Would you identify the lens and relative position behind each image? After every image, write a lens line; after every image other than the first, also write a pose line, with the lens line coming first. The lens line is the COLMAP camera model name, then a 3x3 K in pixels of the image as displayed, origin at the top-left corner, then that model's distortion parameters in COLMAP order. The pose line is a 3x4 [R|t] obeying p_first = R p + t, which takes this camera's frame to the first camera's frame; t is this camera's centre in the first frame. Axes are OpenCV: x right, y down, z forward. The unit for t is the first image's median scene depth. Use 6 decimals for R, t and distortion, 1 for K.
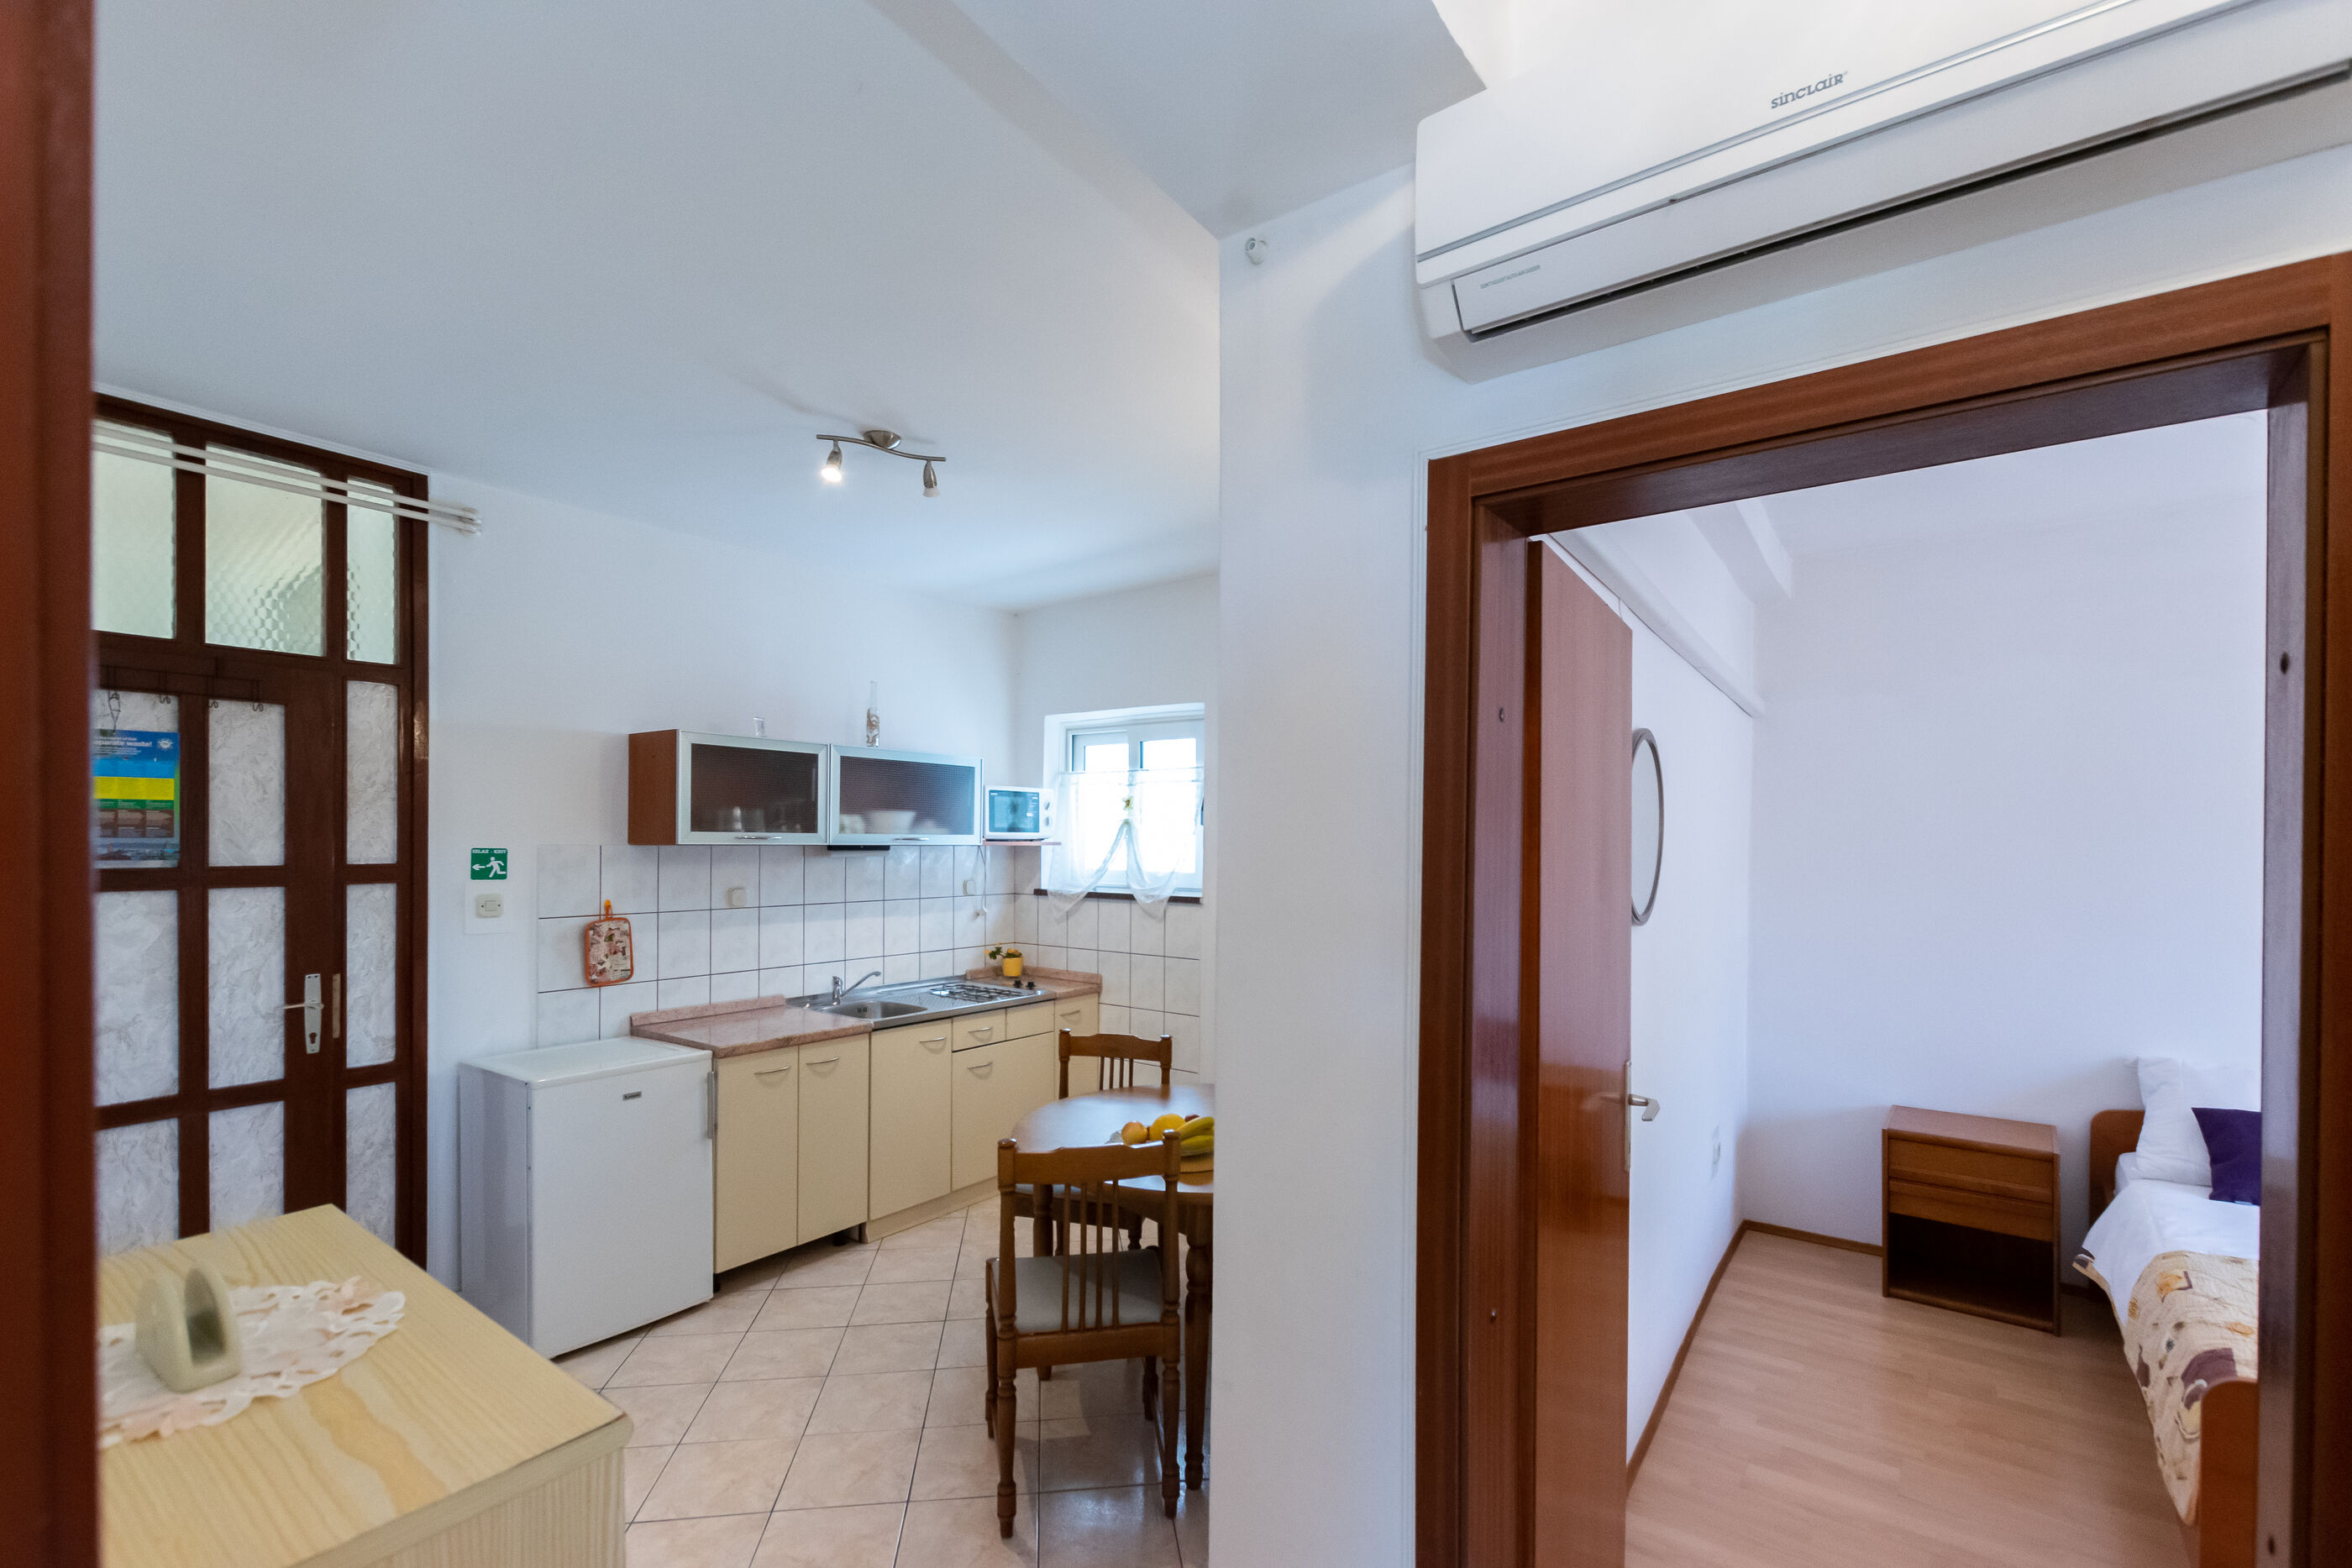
lens RADIAL K [[1026.7, 0, 1196.0], [0, 1026.7, 843.8], [0, 0, 1]] dist [-0.000129, -0.000348]
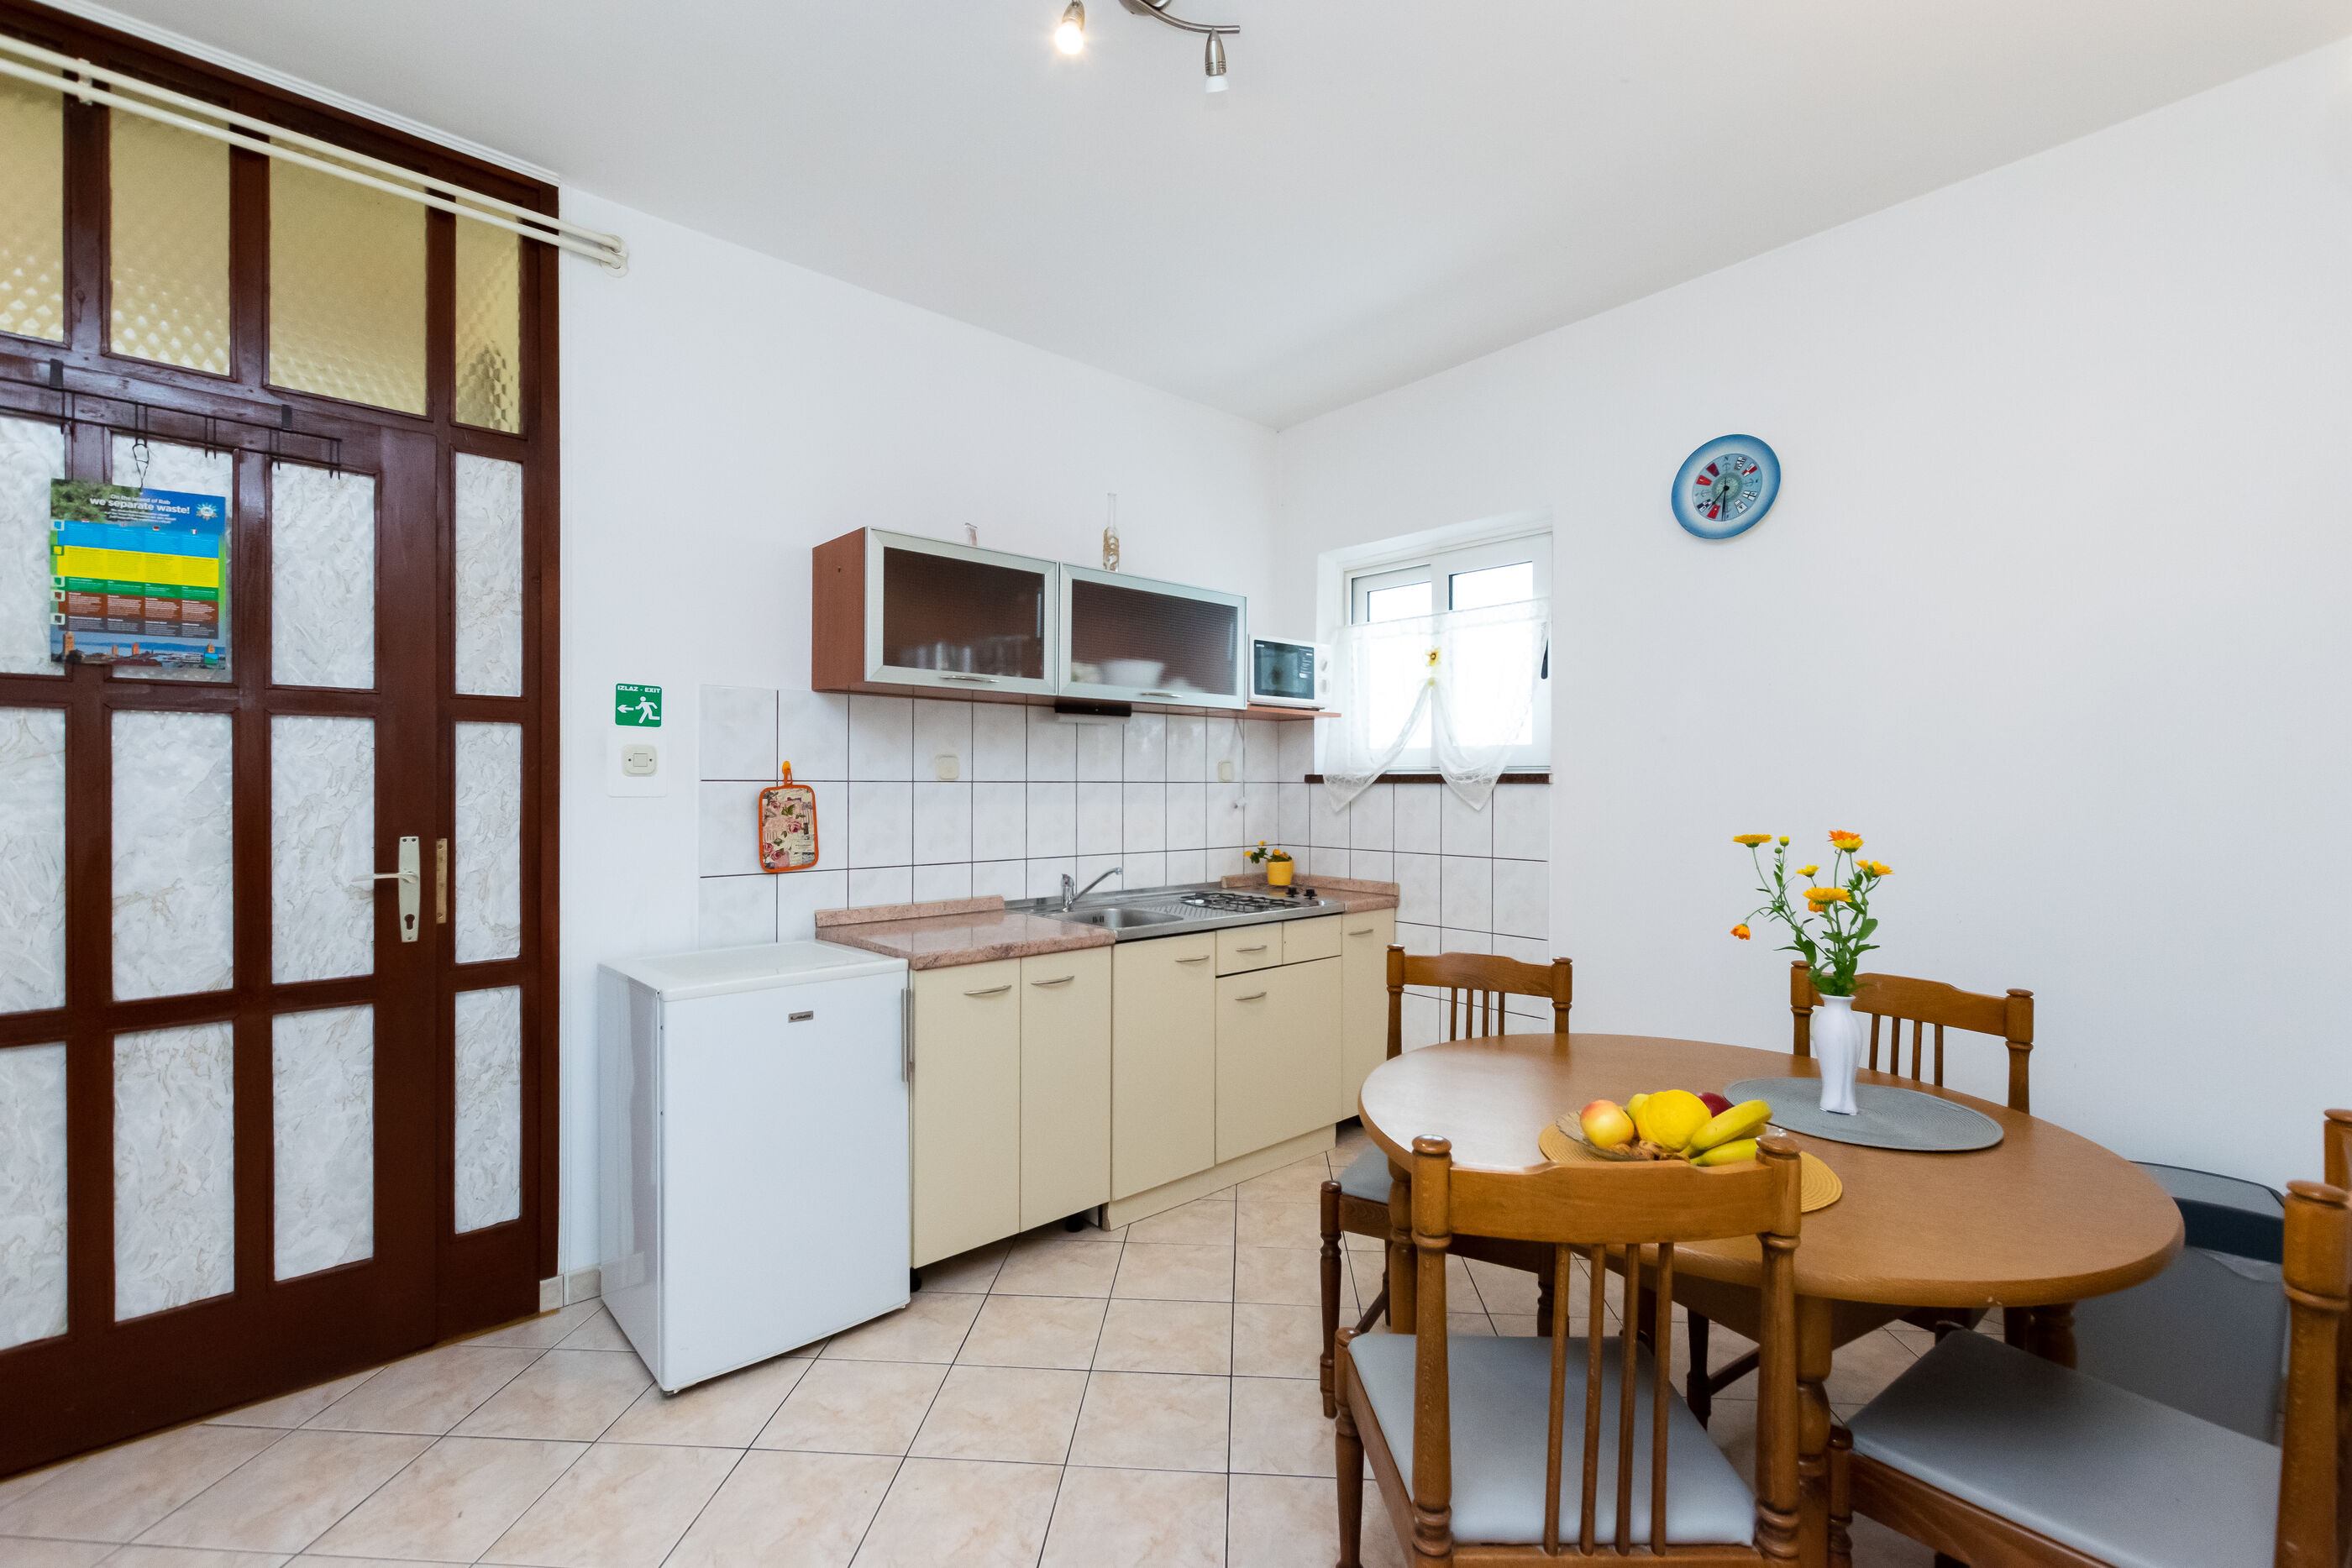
lens RADIAL K [[1011.2, 0, 1185.5], [0, 1011.2, 782.5], [0, 0, 1]] dist [0.000977, -0.000417]
pose [[0.978545, -0.005494, -0.205961, -0.134113], [0.004122, 0.999966, -0.007090, 0.083552], [0.205994, 0.006089, 0.978534, 0.345053]]
